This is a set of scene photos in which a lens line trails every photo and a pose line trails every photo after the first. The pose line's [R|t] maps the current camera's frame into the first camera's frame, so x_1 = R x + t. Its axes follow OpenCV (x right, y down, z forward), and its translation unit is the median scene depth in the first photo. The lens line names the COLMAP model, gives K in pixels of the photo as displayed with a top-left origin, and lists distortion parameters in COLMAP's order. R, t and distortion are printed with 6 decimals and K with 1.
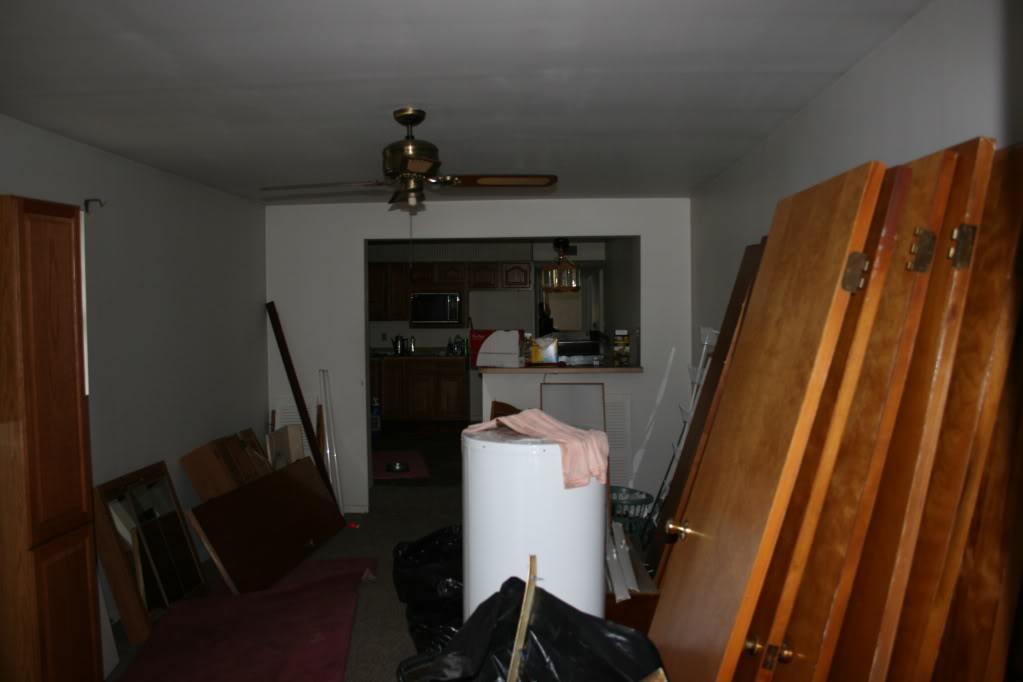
lens RADIAL K [[851.7, 0, 511.5], [0, 851.7, 341.0], [0, 0, 1]] dist [-0.148134, 0.136901]
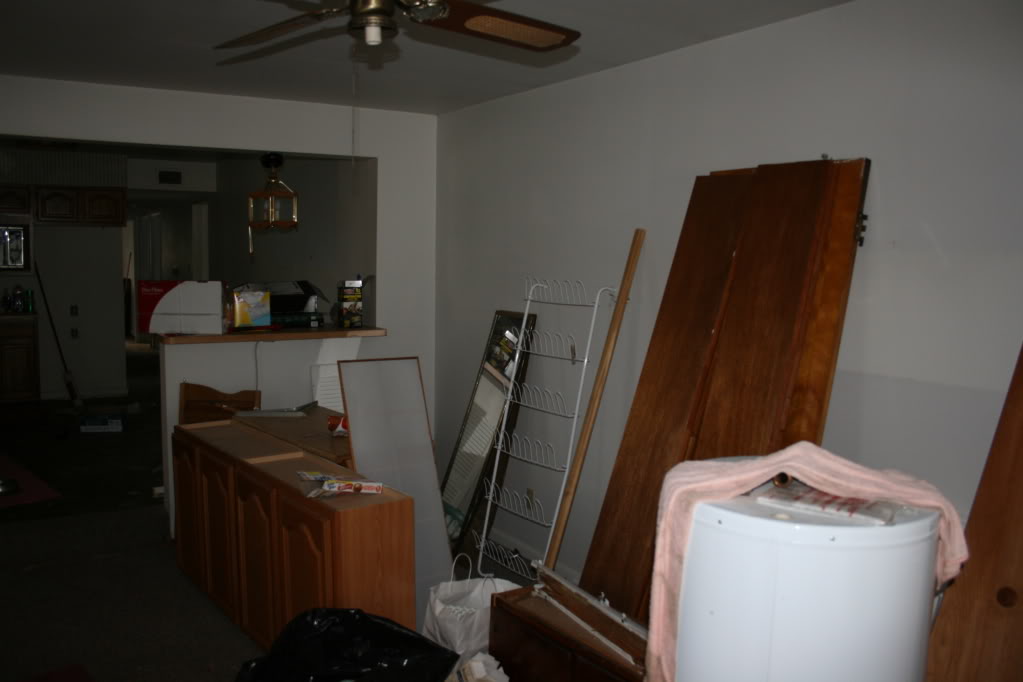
lens RADIAL K [[851.7, 0, 511.5], [0, 851.7, 341.0], [0, 0, 1]] dist [-0.148134, 0.136901]
pose [[0.825581, -0.036551, 0.563098, -0.183172], [0.000677, 0.997963, 0.063786, -0.007100], [-0.564283, -0.052279, 0.823925, 0.288918]]
